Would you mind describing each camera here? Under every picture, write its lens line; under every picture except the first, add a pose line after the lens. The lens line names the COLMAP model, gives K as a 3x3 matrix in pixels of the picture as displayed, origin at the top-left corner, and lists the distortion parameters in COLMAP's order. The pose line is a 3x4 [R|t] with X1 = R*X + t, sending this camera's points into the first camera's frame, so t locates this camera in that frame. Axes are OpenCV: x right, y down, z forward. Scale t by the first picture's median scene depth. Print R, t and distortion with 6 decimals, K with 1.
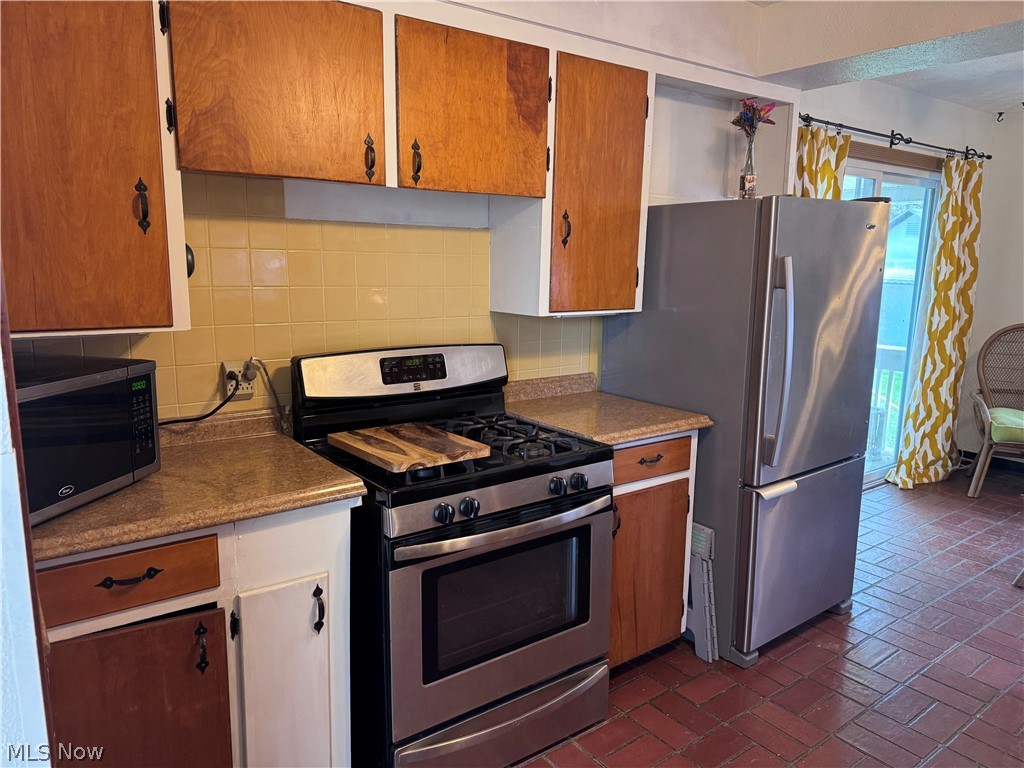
lens RADIAL K [[718.9, 0, 513.5], [0, 718.9, 389.0], [0, 0, 1]] dist [0.099430, -0.106344]
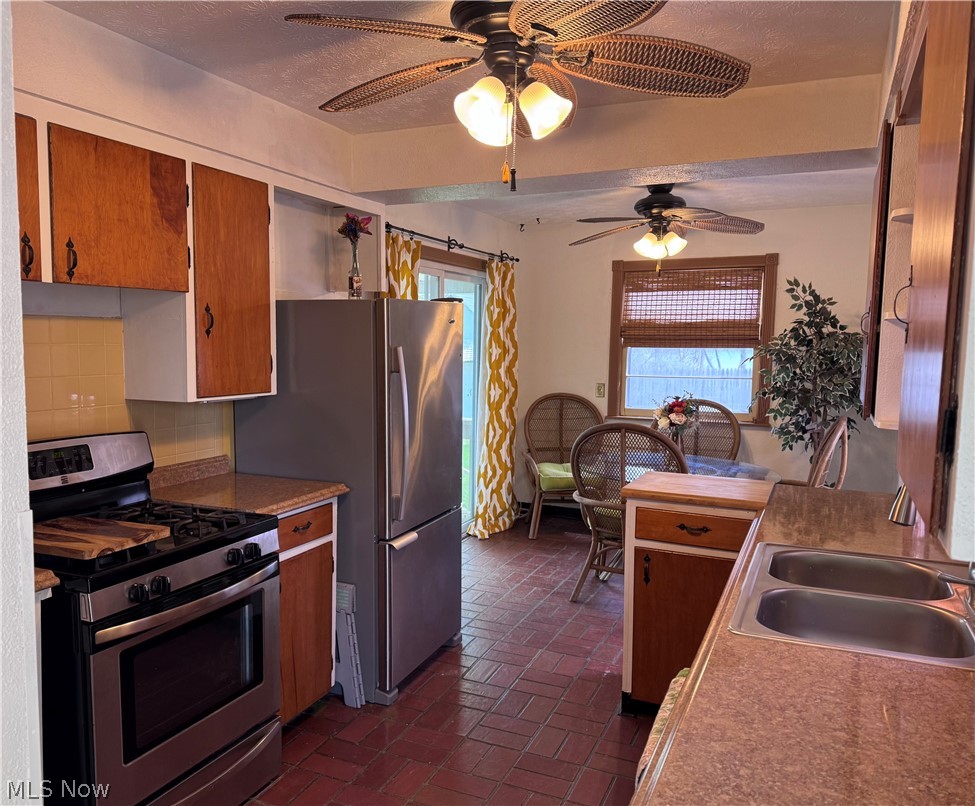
lens RADIAL K [[798.8, 0, 422.6], [0, 798.8, 403.0], [0, 0, 1]] dist [0.147646, -0.159704]
pose [[0.897494, -0.039832, 0.439224, -0.166023], [0.079597, 0.994188, -0.072487, 0.011499], [-0.433784, 0.100018, 0.895448, -0.190989]]
